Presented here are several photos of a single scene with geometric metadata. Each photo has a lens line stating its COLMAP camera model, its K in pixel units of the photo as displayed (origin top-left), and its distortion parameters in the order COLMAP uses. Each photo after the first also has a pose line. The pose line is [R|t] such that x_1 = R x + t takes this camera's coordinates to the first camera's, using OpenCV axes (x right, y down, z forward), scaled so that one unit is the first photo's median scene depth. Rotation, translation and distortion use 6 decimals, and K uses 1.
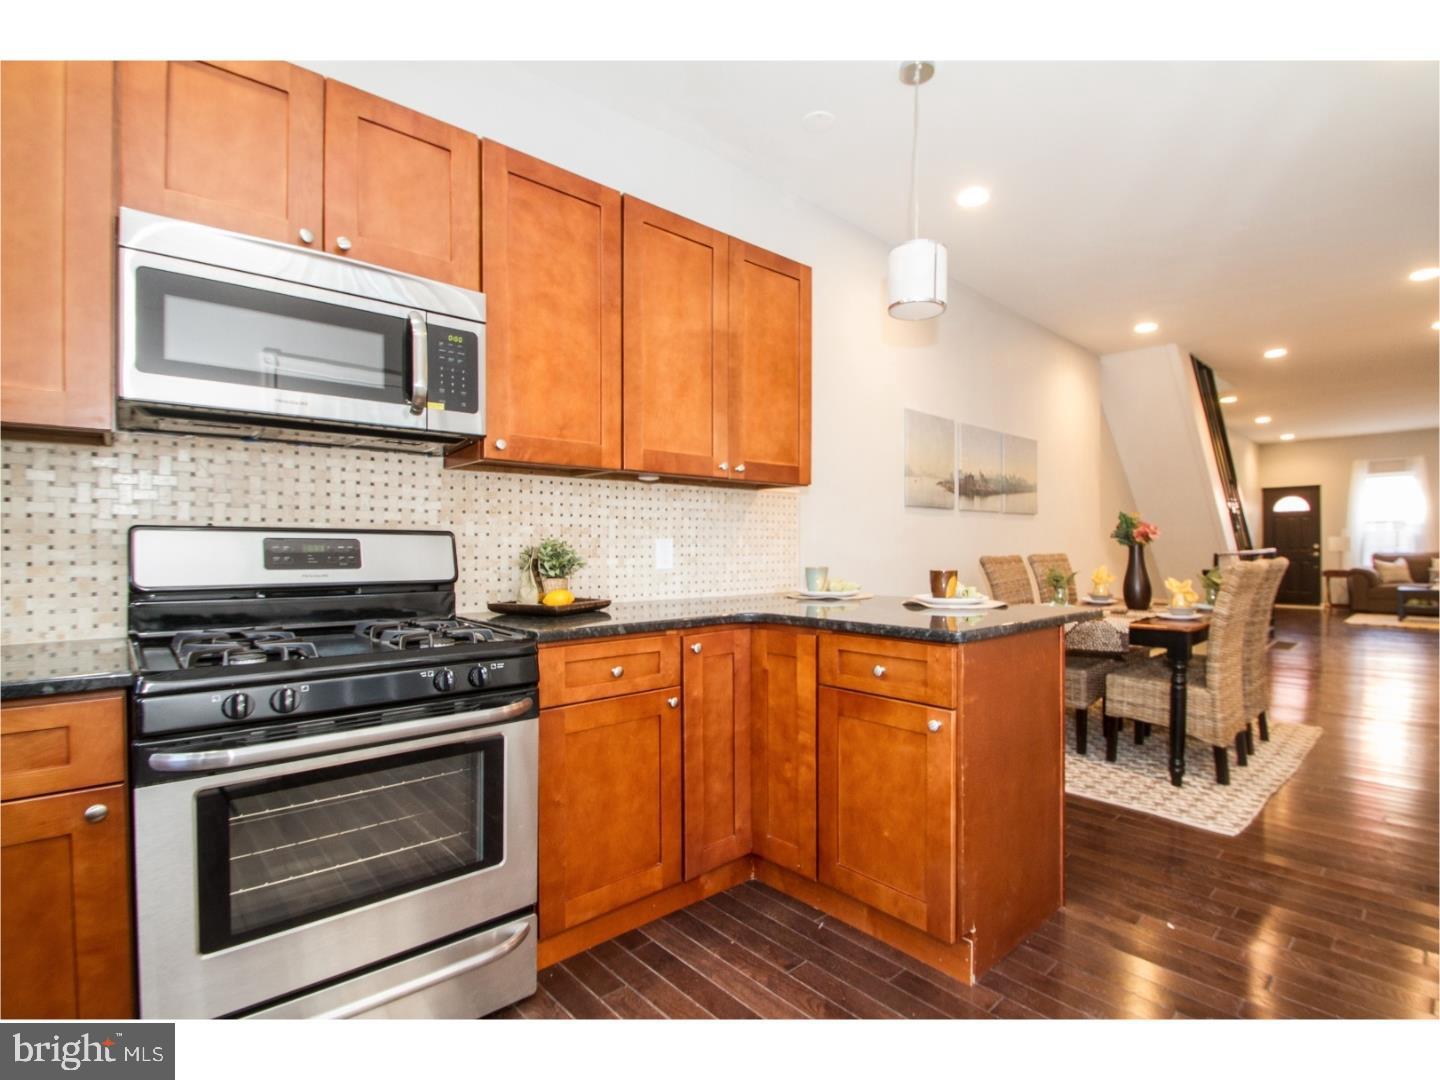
lens RADIAL K [[668.4, 0, 726.4], [0, 668.4, 547.1], [0, 0, 1]] dist [-0.009055, -0.001923]
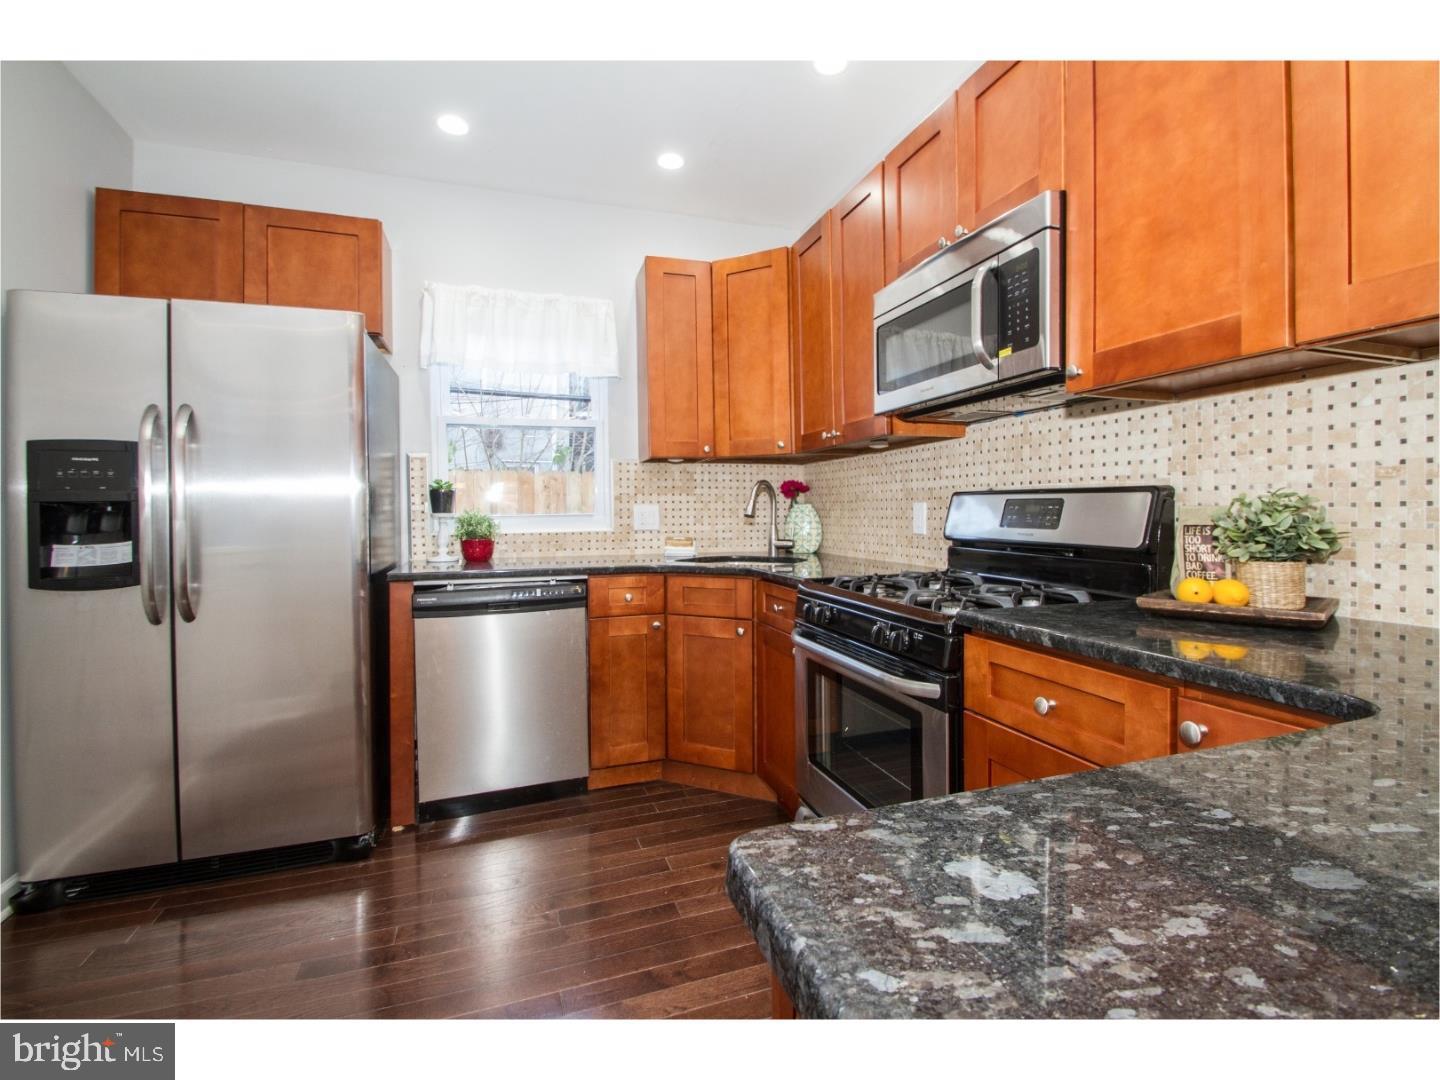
lens RADIAL K [[668.4, 0, 747.4], [0, 668.4, 518.6], [0, 0, 1]] dist [-0.009055, -0.001923]
pose [[-0.357958, 0.012992, -0.933647, 0.365196], [0.000913, 0.999908, 0.013564, 0.002178], [0.933737, 0.004003, -0.357937, 0.667378]]
